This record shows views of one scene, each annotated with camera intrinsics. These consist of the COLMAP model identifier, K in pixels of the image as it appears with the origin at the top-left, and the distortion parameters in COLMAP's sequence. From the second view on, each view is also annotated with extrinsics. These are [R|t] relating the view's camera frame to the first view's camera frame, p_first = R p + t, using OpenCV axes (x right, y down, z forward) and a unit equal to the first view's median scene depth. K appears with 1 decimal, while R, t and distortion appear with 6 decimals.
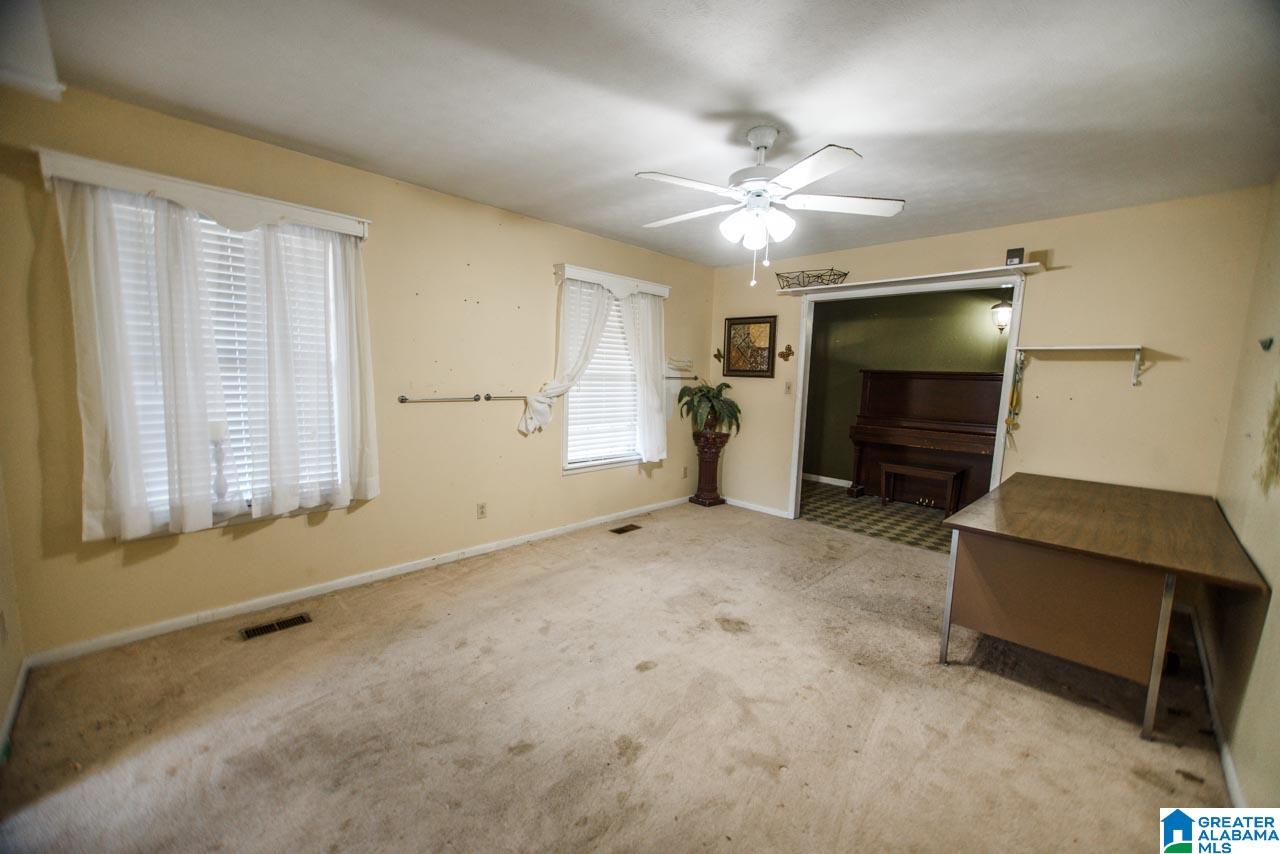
lens RADIAL K [[513.1, 0, 645.2], [0, 513.1, 428.7], [0, 0, 1]] dist [-0.003711, 0.000971]
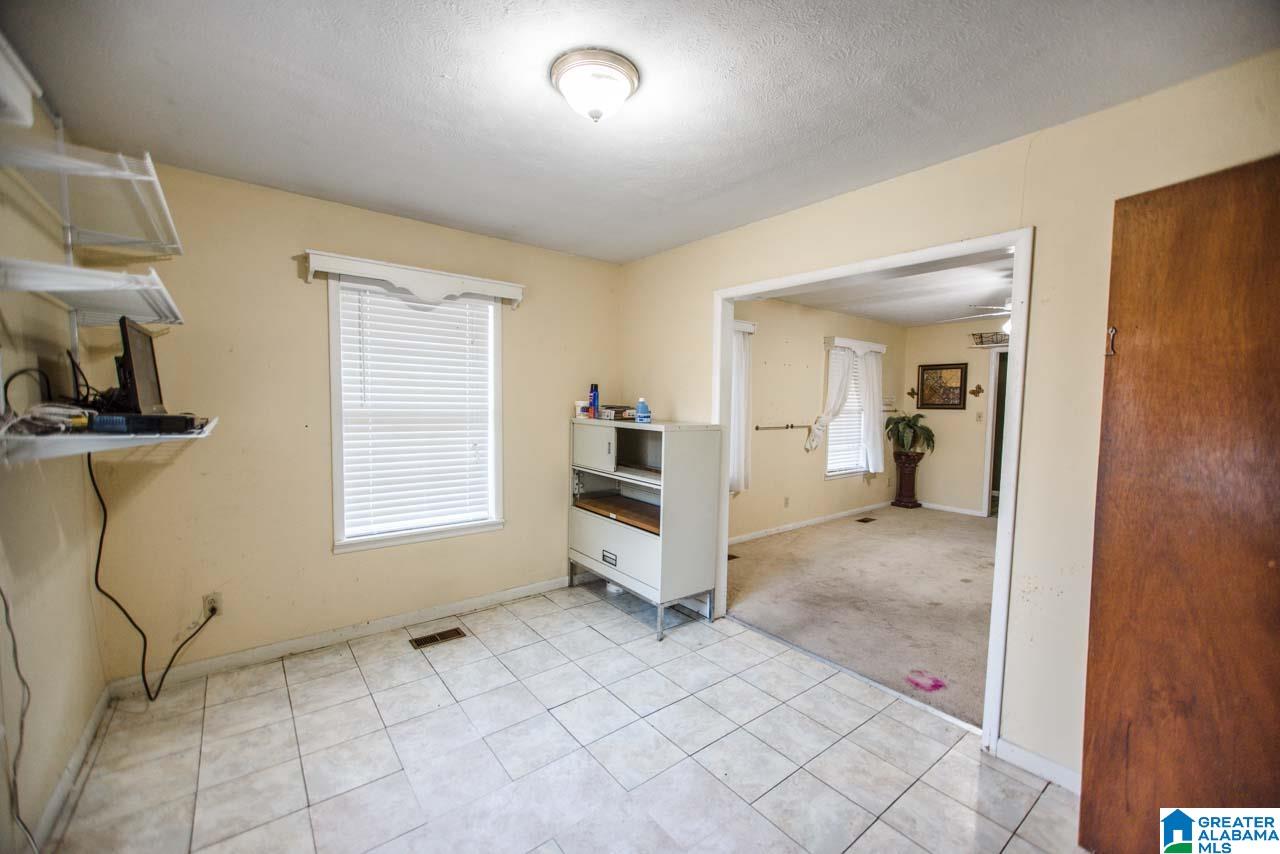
lens RADIAL K [[513.1, 0, 635.1], [0, 513.1, 428.6], [0, 0, 1]] dist [-0.003711, 0.000971]
pose [[0.990764, -0.016449, -0.134593, -0.484635], [0.007530, 0.997757, -0.066511, 0.037371], [0.135385, 0.064883, 0.988666, -0.490587]]
